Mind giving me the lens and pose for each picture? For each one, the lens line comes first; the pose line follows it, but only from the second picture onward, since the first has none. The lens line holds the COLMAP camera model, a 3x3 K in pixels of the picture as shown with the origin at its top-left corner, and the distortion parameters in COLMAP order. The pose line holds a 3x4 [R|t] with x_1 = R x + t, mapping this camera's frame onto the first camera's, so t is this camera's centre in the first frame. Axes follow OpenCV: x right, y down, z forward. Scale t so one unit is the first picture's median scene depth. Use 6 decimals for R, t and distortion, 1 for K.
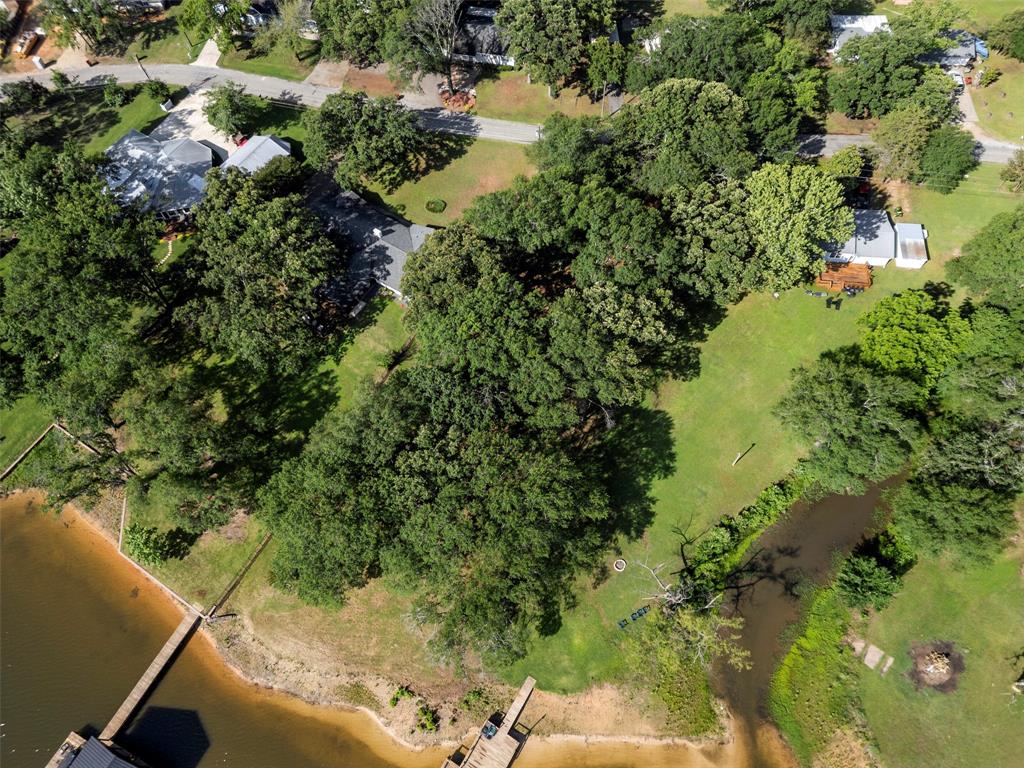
lens RADIAL K [[710.3, 0, 512.4], [0, 710.3, 381.8], [0, 0, 1]] dist [0.079555, -0.075036]
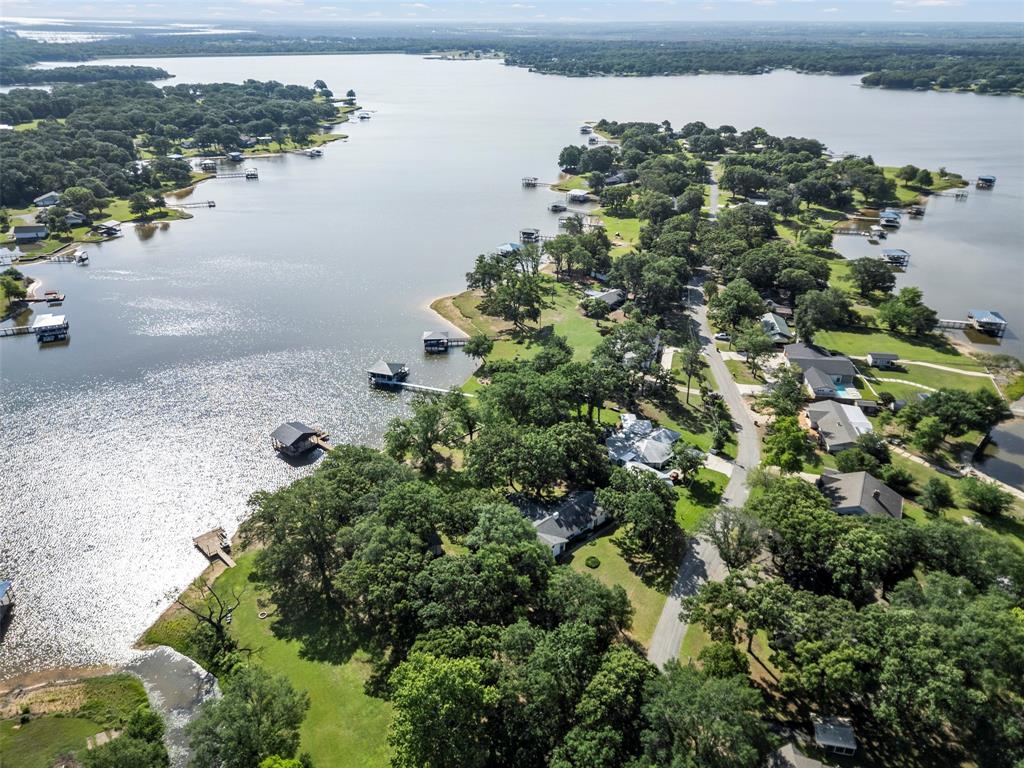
lens RADIAL K [[705.0, 0, 511.3], [0, 705.0, 417.9], [0, 0, 1]] dist [0.068510, -0.058535]
pose [[-0.231815, 0.494834, -0.837497, 0.933363], [-0.852940, 0.310556, 0.419581, -0.813776], [0.467713, 0.811600, 0.350072, 0.348225]]
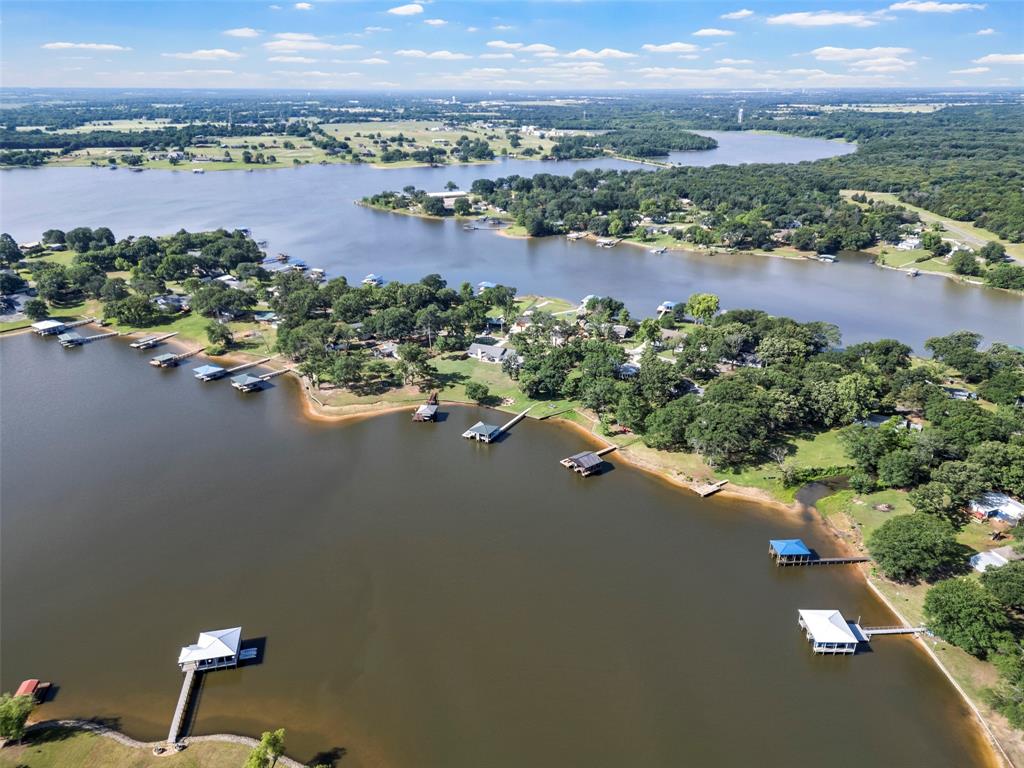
lens RADIAL K [[713.4, 0, 512.0], [0, 713.4, 384.0], [0, 0, 1]] dist [0.085676, -0.088672]
pose [[0.912433, 0.177349, -0.368799, 0.192266], [-0.368456, 0.748166, -0.551804, 1.670815], [0.178061, 0.639370, 0.747997, -1.276598]]
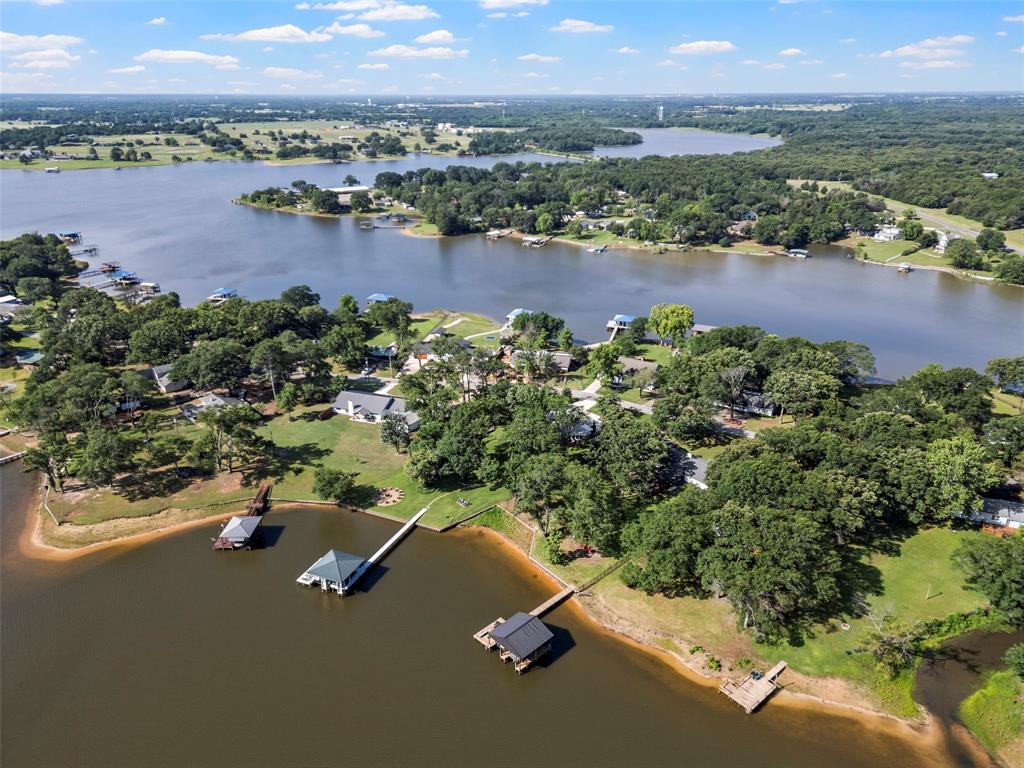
lens RADIAL K [[710.3, 0, 512.4], [0, 710.3, 381.8], [0, 0, 1]] dist [0.079555, -0.075036]
pose [[0.950194, 0.135640, -0.280594, -0.143078], [-0.282095, 0.757052, -0.589317, 0.851103], [0.132489, 0.639119, 0.757610, -0.521499]]
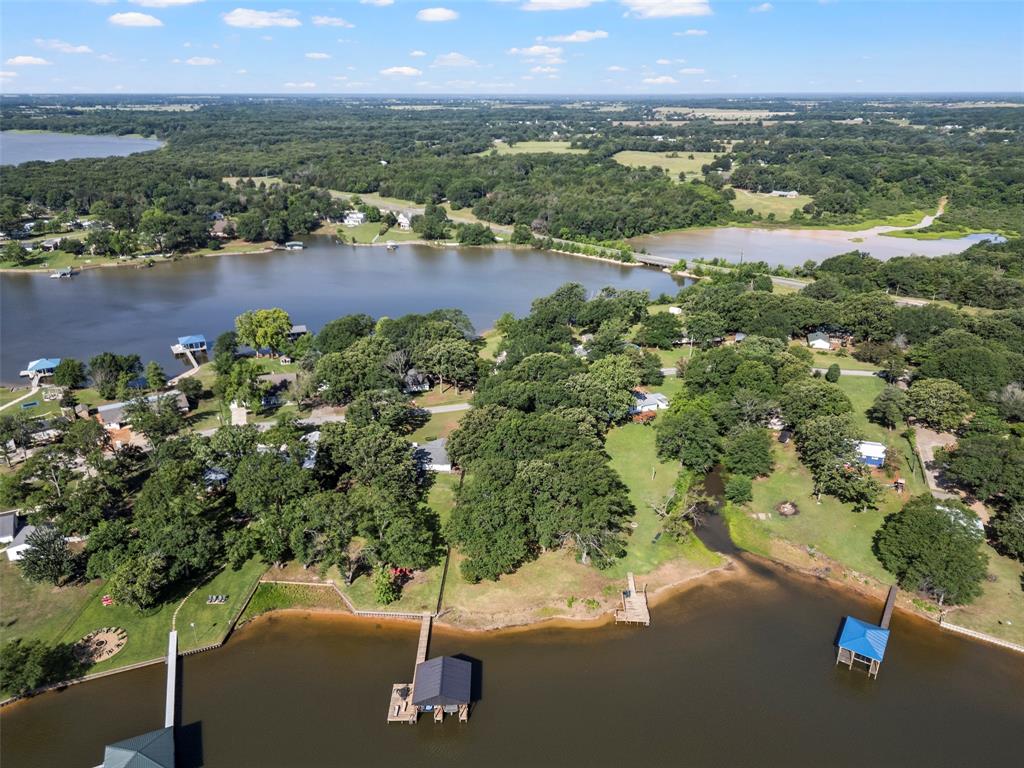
lens RADIAL K [[710.3, 0, 512.4], [0, 710.3, 381.8], [0, 0, 1]] dist [0.079555, -0.075036]
pose [[0.878986, -0.157169, 0.450202, -0.768535], [0.408282, 0.735816, -0.540260, 0.736305], [-0.246354, 0.658690, 0.710941, -0.389788]]
